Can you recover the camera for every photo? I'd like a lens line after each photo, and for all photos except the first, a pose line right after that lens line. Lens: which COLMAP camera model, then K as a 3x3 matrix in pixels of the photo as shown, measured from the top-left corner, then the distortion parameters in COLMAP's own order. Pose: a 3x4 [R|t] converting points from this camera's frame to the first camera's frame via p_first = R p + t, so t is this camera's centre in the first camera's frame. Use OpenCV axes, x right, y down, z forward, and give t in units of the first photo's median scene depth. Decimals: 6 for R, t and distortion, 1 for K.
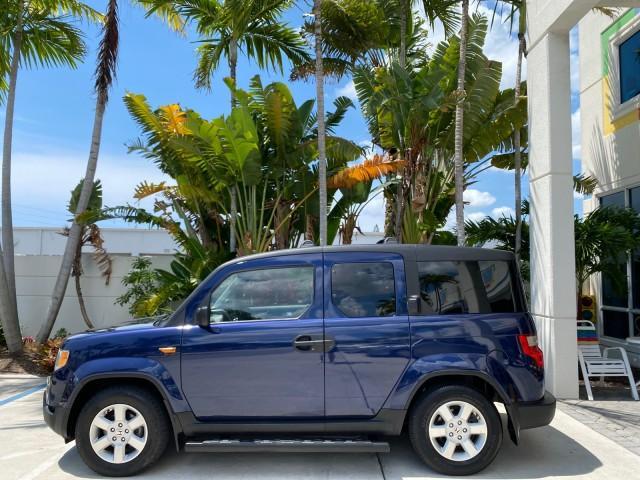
lens RADIAL K [[488.1, 0, 320.0], [0, 488.1, 240.0], [0, 0, 1]] dist [0.002345, -0.004030]
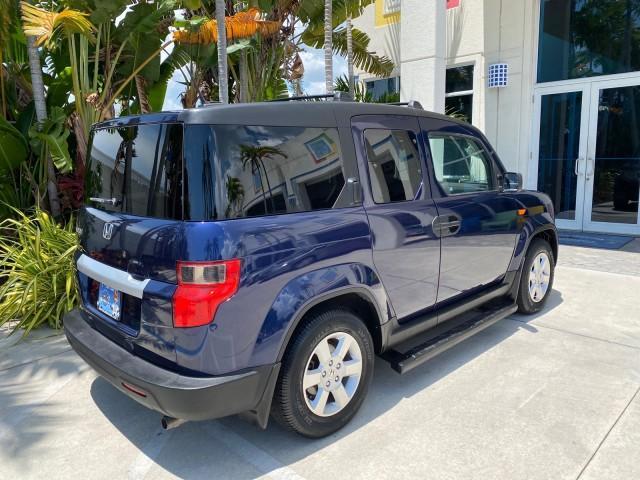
lens RADIAL K [[488.1, 0, 320.0], [0, 488.1, 240.0], [0, 0, 1]] dist [0.002345, -0.004030]
pose [[0.702459, -0.145683, 0.696654, -0.418190], [-0.022600, 0.973767, 0.226421, 0.020716], [-0.711365, -0.174796, 0.680740, 0.240058]]
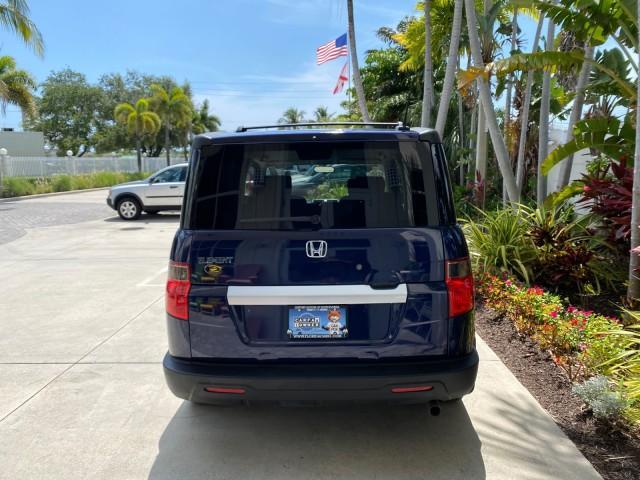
lens RADIAL K [[492.7, 0, 316.8], [0, 492.7, 239.9], [0, 0, 1]] dist [0.002169, 0.000255]
pose [[-0.020554, 0.148162, -0.988749, 0.492232], [0.086341, 0.985527, 0.145884, 0.036108], [0.996054, -0.082371, -0.033049, 0.549321]]
